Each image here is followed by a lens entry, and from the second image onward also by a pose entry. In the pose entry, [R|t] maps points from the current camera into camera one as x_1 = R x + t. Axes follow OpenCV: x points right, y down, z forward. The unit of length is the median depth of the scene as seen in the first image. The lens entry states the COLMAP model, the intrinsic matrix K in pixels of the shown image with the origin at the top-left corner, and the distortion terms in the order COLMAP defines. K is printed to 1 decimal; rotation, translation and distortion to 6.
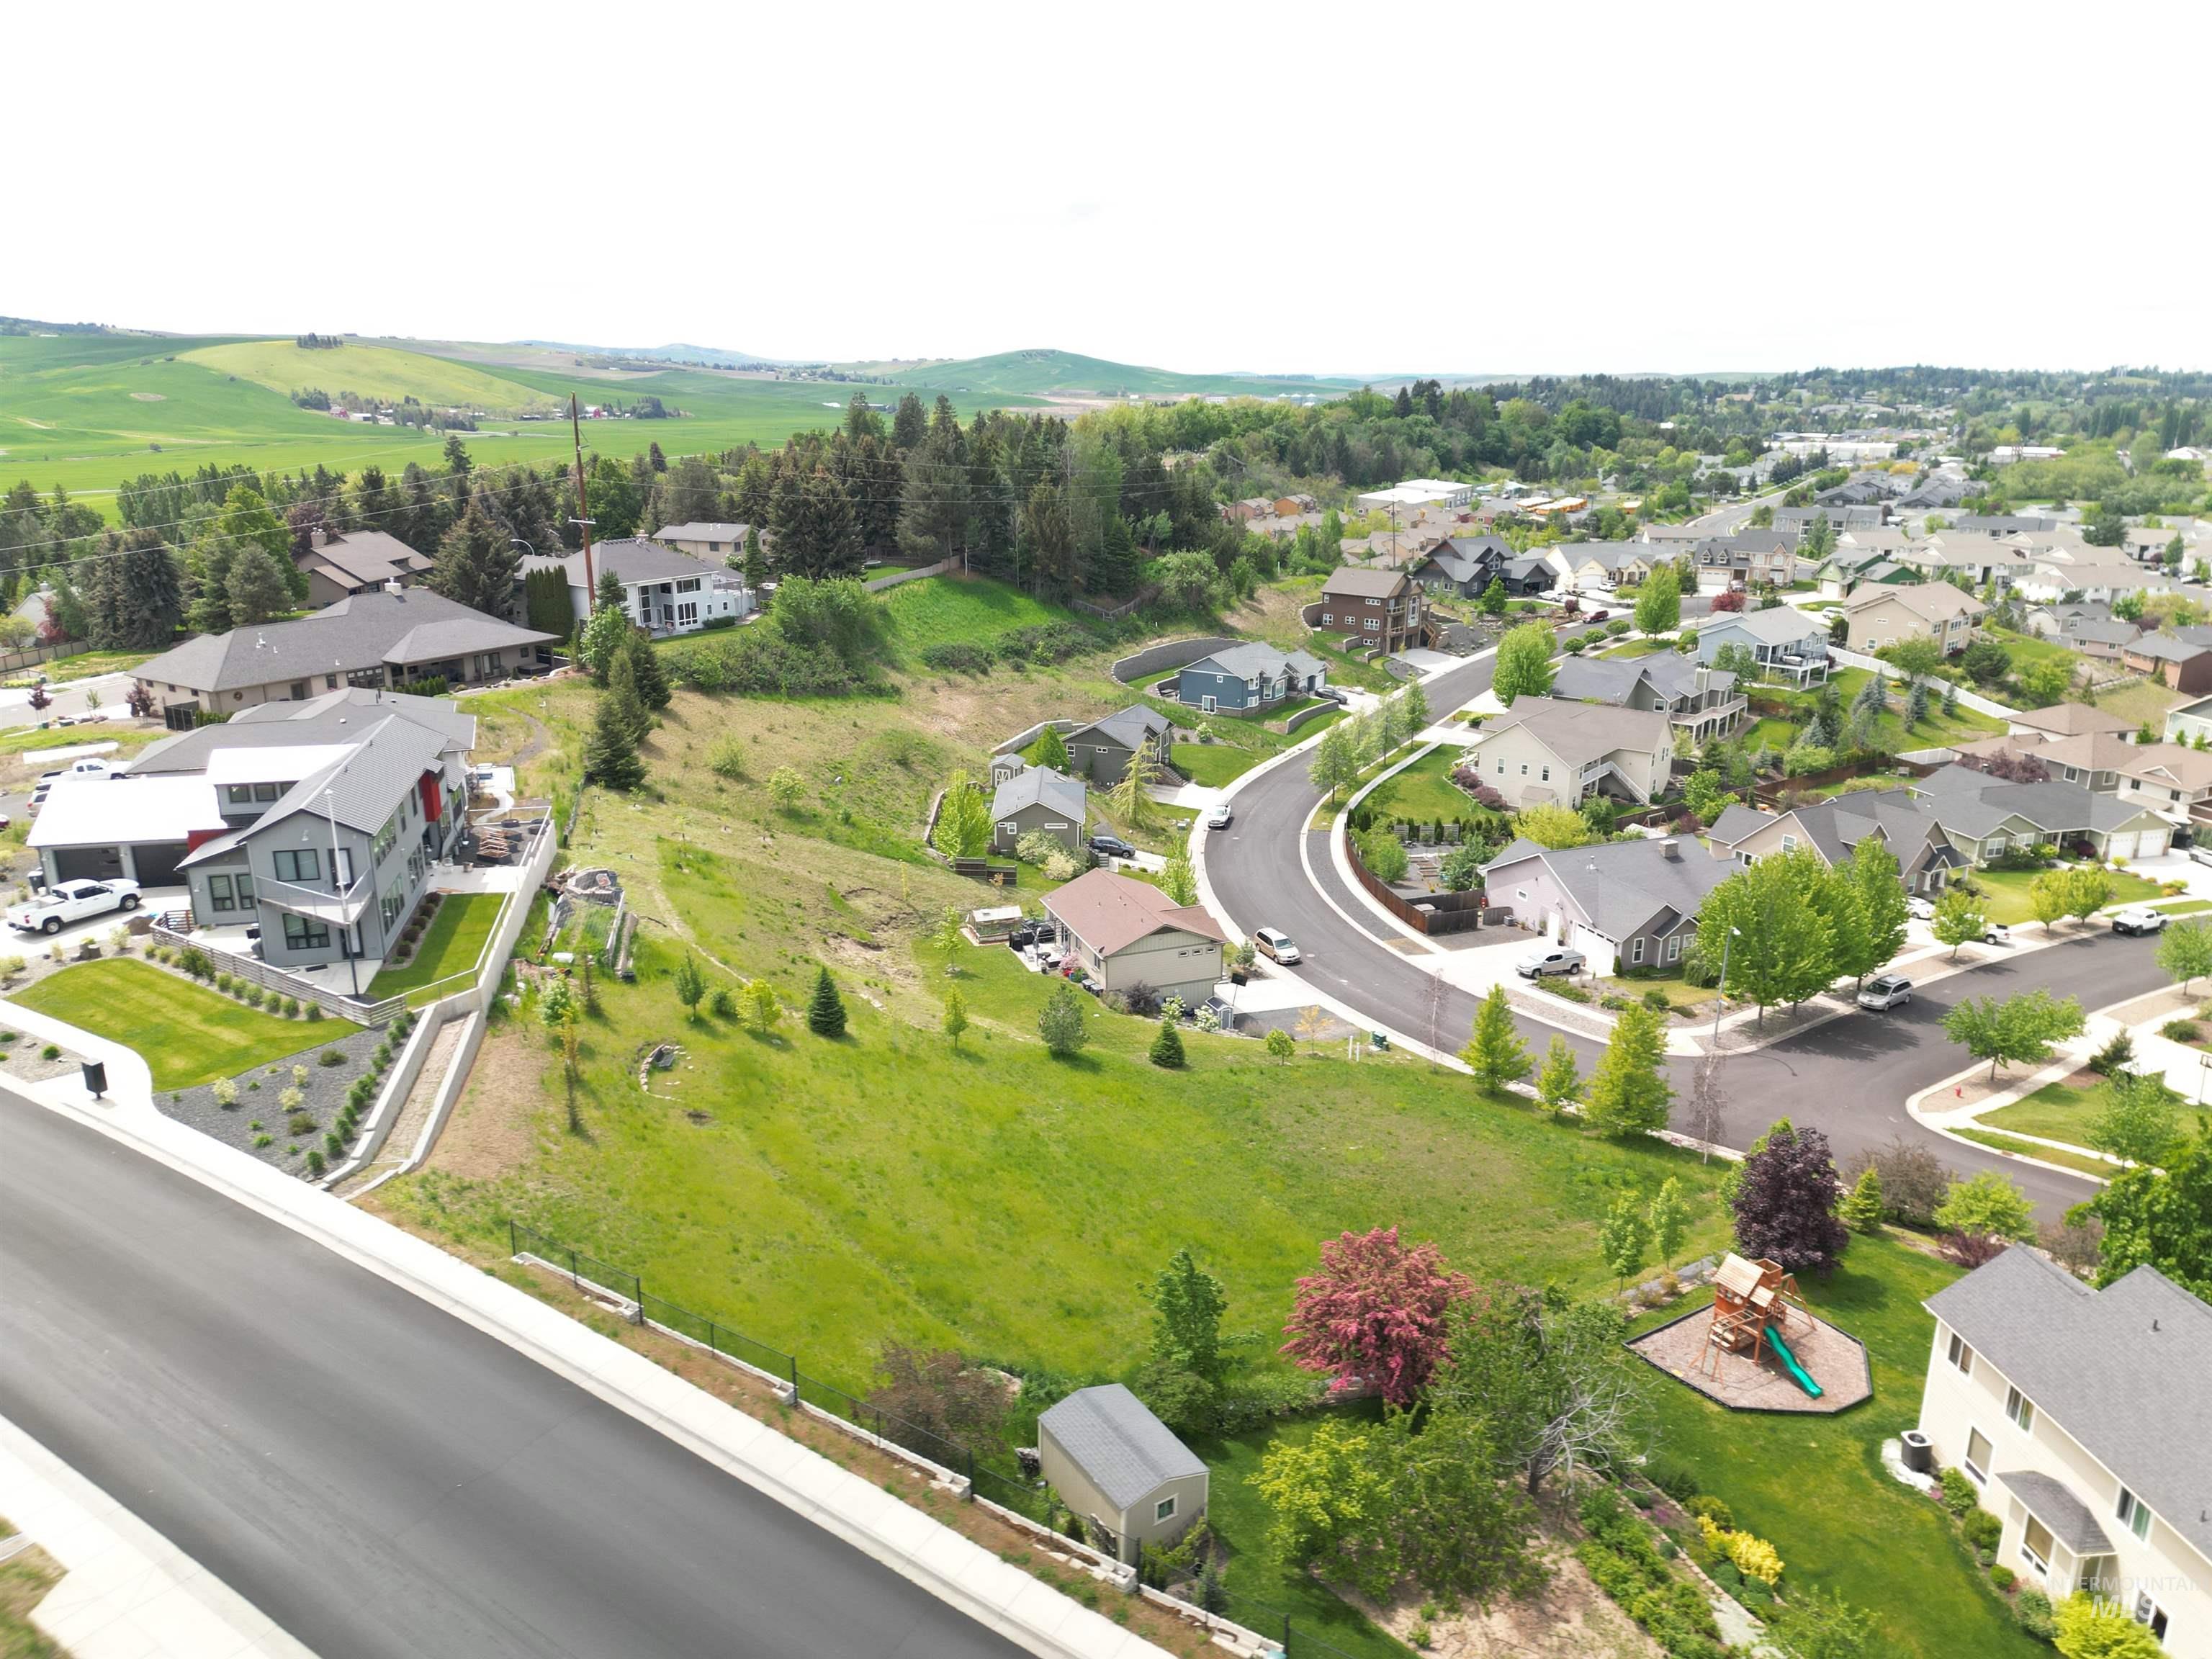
lens RADIAL K [[1534.5, 0, 1108.9], [0, 1534.5, 836.7], [0, 0, 1]] dist [0.078638, -0.072050]
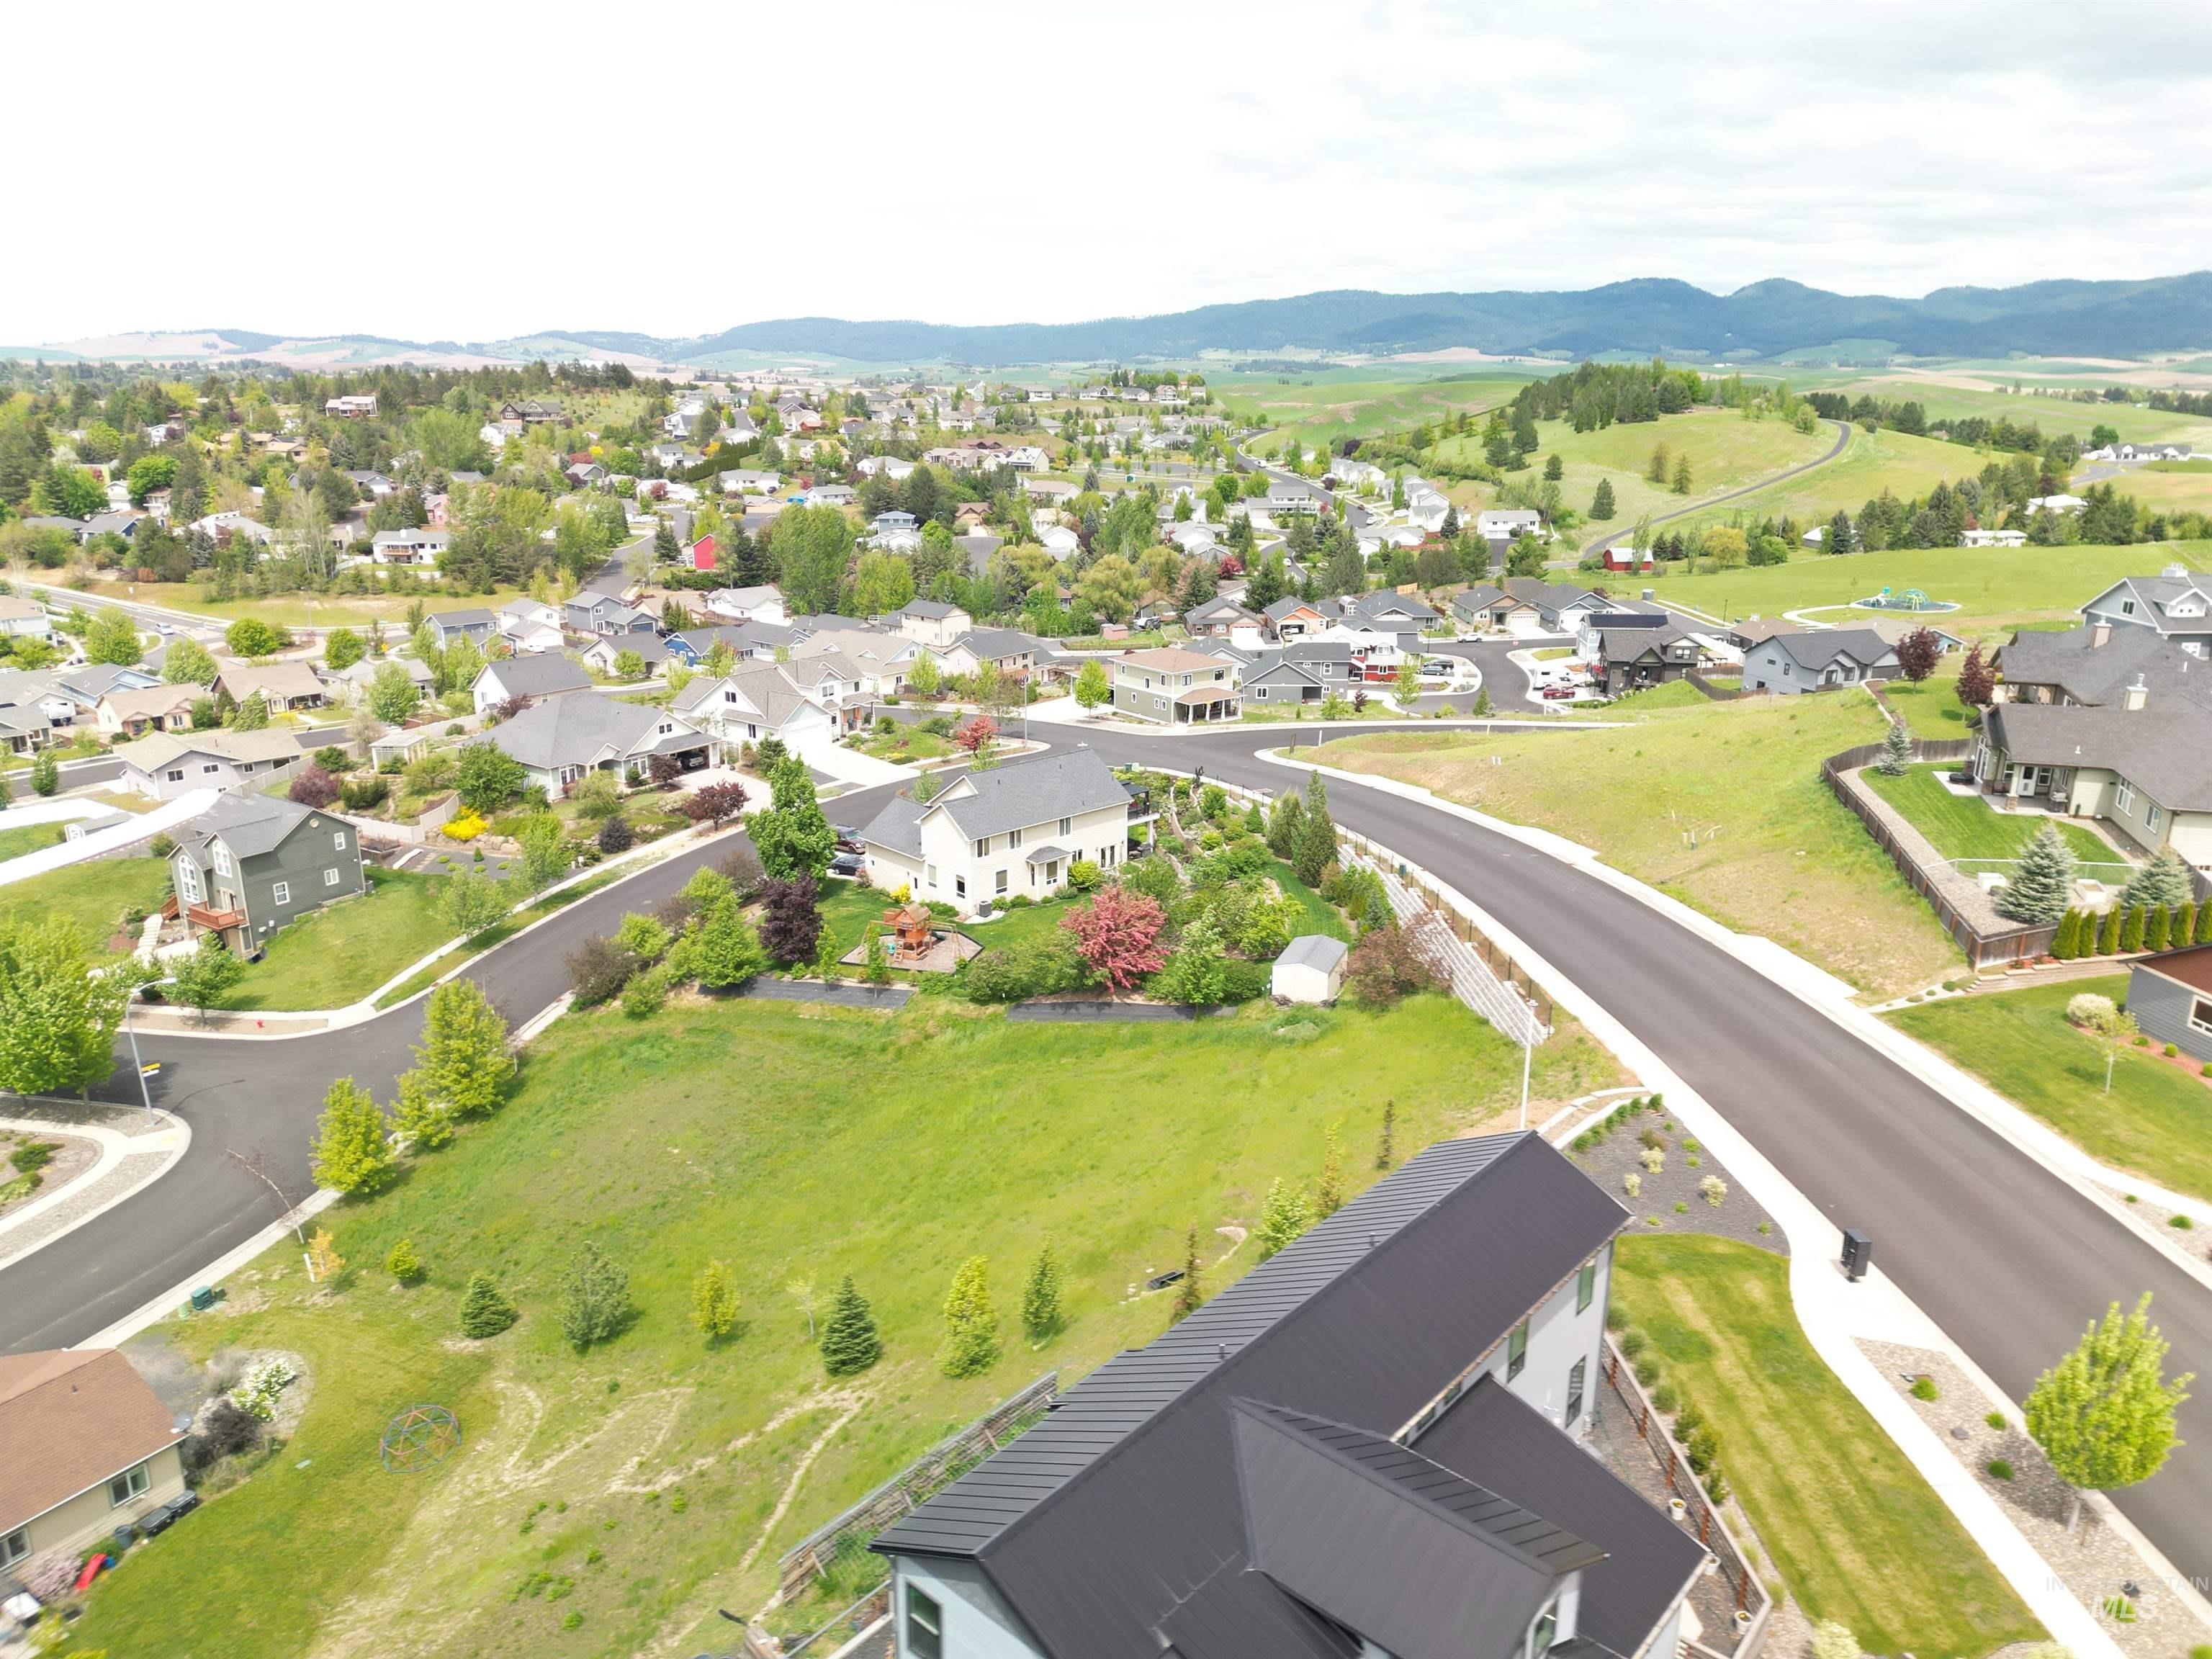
lens RADIAL K [[1534.5, 0, 1108.9], [0, 1534.5, 836.7], [0, 0, 1]] dist [0.078638, -0.072050]
pose [[-0.581759, -0.240029, 0.777137, -0.341178], [0.228124, 0.868963, 0.439162, -0.162469], [-0.780715, 0.432770, -0.450771, 0.536497]]
